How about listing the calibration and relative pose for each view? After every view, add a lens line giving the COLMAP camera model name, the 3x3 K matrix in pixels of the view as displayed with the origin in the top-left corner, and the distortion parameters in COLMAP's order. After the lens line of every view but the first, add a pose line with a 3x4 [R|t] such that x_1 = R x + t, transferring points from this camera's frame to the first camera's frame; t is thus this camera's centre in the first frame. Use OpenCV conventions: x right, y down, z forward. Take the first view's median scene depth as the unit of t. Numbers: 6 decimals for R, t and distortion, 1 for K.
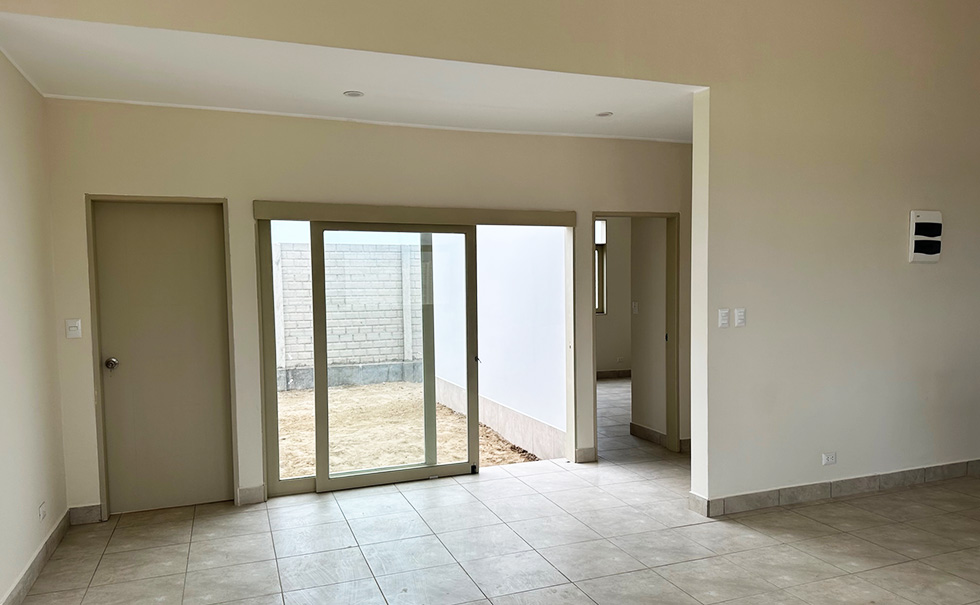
lens RADIAL K [[690.3, 0, 490.3], [0, 690.3, 307.9], [0, 0, 1]] dist [0.032680, -0.015888]
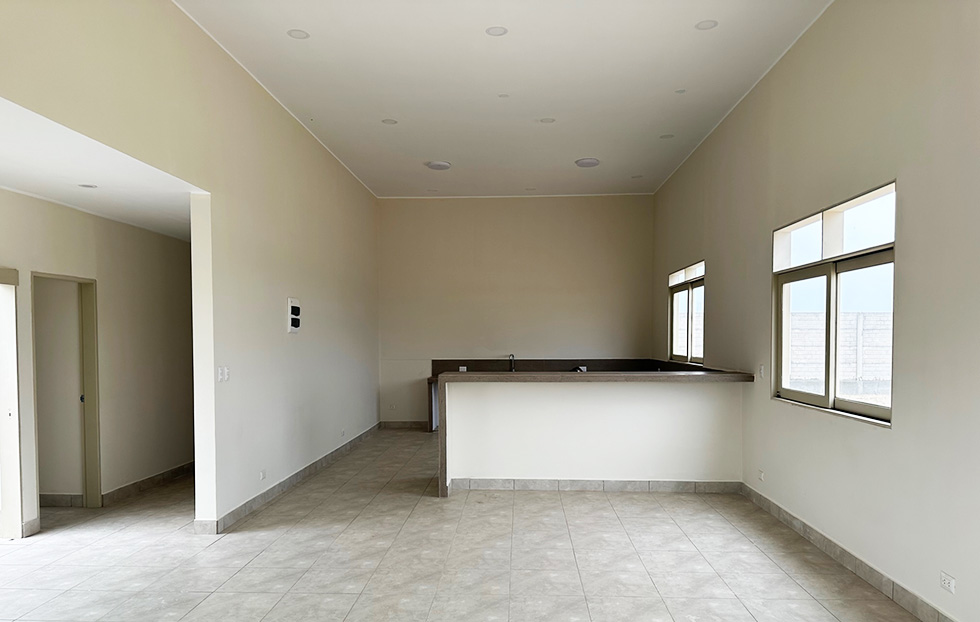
lens RADIAL K [[696.4, 0, 492.6], [0, 696.4, 308.9], [0, 0, 1]] dist [0.014342, 0.010003]
pose [[0.392748, 0.052342, 0.918155, -0.598777], [0.028415, 0.997212, -0.069003, -0.001642], [-0.919207, 0.053190, 0.390166, 0.029818]]
